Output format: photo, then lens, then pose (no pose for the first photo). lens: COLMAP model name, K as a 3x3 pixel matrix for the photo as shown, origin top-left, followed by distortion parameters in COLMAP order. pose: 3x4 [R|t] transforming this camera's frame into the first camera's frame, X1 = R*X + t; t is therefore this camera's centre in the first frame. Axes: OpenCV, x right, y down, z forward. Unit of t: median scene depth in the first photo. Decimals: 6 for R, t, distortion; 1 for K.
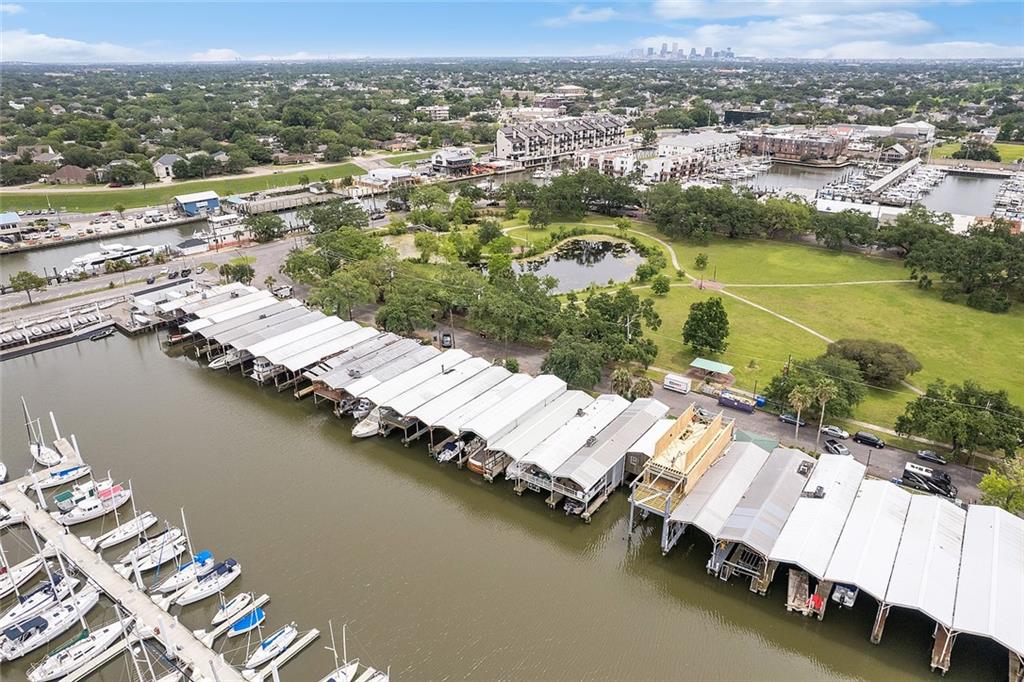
lens RADIAL K [[677.0, 0, 516.1], [0, 677.0, 343.1], [0, 0, 1]] dist [-0.080802, 0.077228]
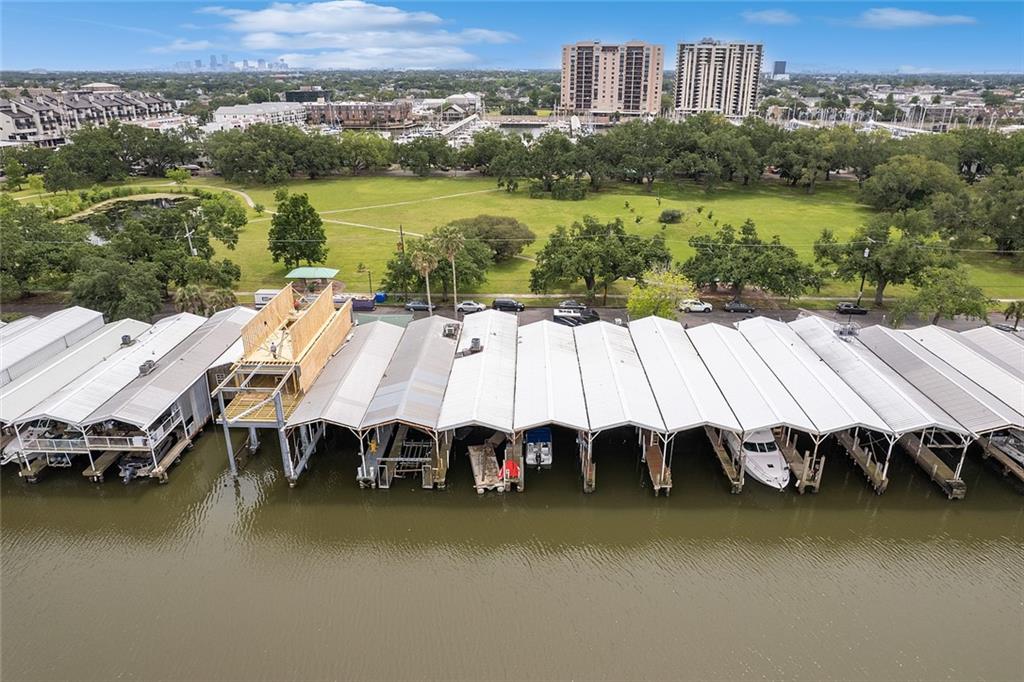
lens RADIAL K [[677.0, 0, 516.1], [0, 677.0, 343.1], [0, 0, 1]] dist [-0.080802, 0.077228]
pose [[0.826367, -0.203437, 0.525101, 0.065264], [0.212450, 0.976187, 0.043859, 0.150944], [-0.521519, 0.075315, 0.849909, 0.241527]]
